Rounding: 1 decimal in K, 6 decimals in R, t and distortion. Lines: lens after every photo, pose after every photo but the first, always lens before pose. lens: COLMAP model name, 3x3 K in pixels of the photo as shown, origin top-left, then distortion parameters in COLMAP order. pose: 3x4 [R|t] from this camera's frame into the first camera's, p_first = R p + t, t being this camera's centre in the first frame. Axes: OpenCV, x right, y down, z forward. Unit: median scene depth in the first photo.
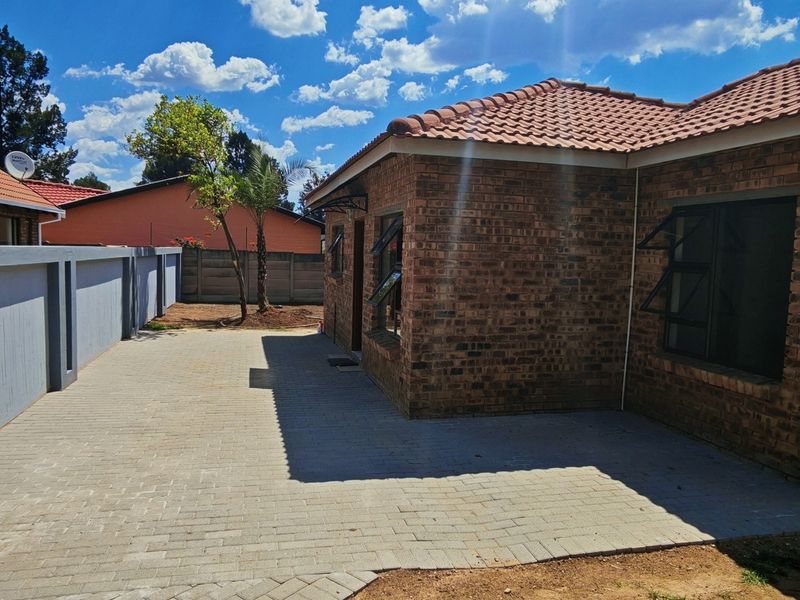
lens RADIAL K [[600.1, 0, 396.5], [0, 600.1, 300.5], [0, 0, 1]] dist [0.003979, -0.007284]
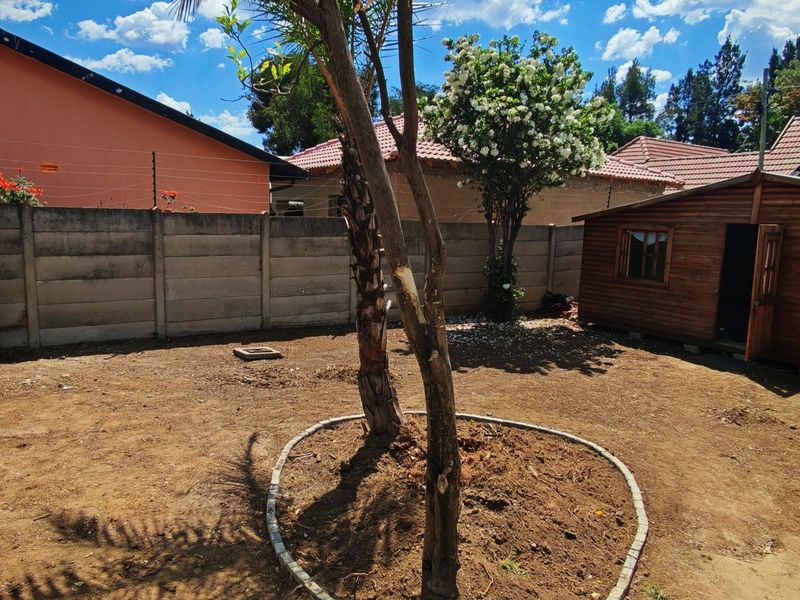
lens RADIAL K [[600.1, 0, 400.9], [0, 600.1, 302.1], [0, 0, 1]] dist [0.003979, -0.007284]
pose [[0.949889, -0.041785, 0.309783, -0.694221], [0.021780, 0.997464, 0.067758, -0.143456], [-0.311829, -0.057615, 0.948390, 1.763913]]
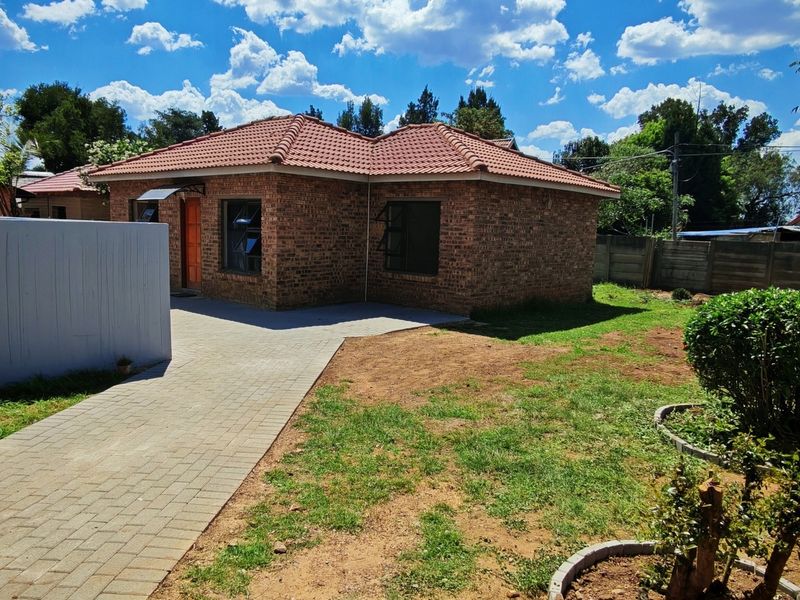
lens RADIAL K [[600.1, 0, 396.1], [0, 600.1, 297.9], [0, 0, 1]] dist [0.003979, -0.007284]
pose [[0.819655, -0.071593, 0.568366, -0.690038], [0.037643, 0.996747, 0.071267, 0.032394], [-0.571619, -0.037019, 0.819684, -0.711940]]
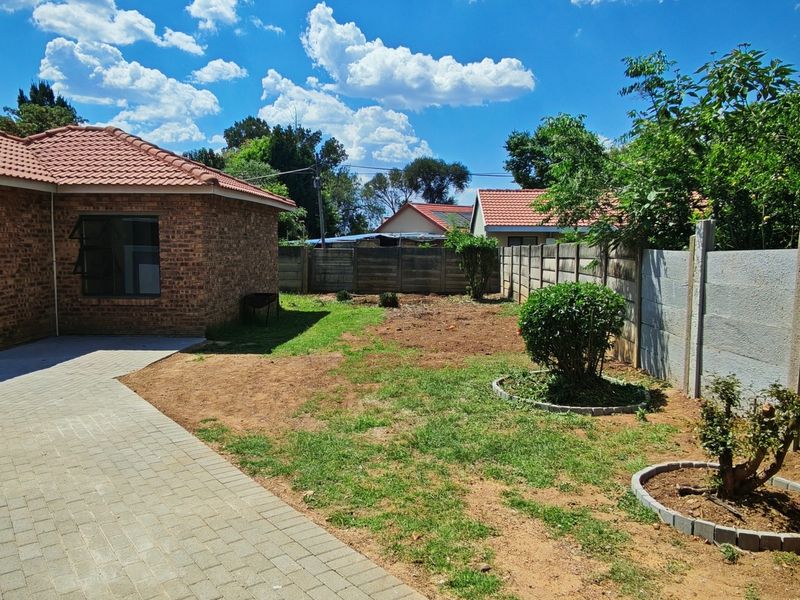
lens RADIAL K [[600.1, 0, 396.5], [0, 600.1, 297.9], [0, 0, 1]] dist [0.003979, -0.007284]
pose [[0.282075, -0.115755, 0.952383, -0.945578], [0.082164, 0.991962, 0.096231, -0.004478], [-0.955867, 0.051108, 0.289319, -0.388263]]
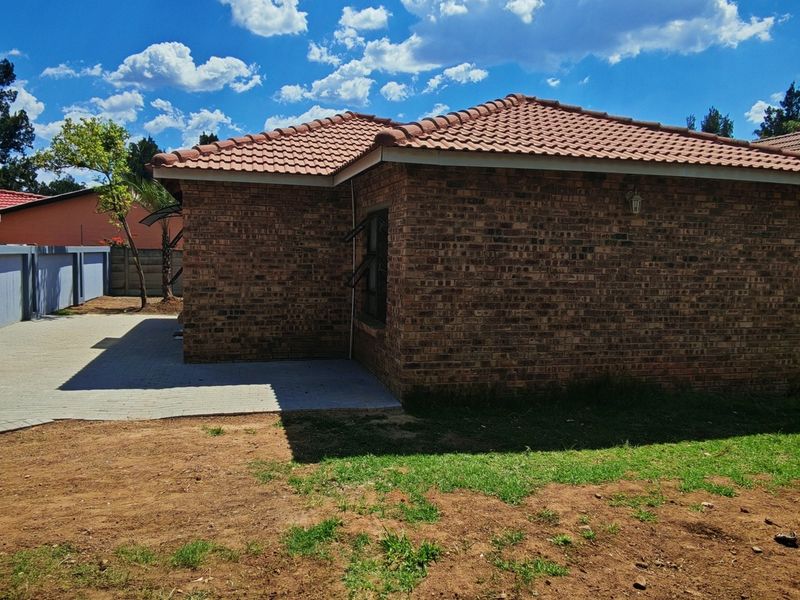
lens RADIAL K [[600.1, 0, 393.6], [0, 600.1, 302.9], [0, 0, 1]] dist [0.003979, -0.007284]
pose [[0.999804, -0.008982, 0.017651, 0.461432], [0.008900, 0.999949, 0.004723, 0.048211], [-0.017692, -0.004565, 0.999833, -0.400741]]
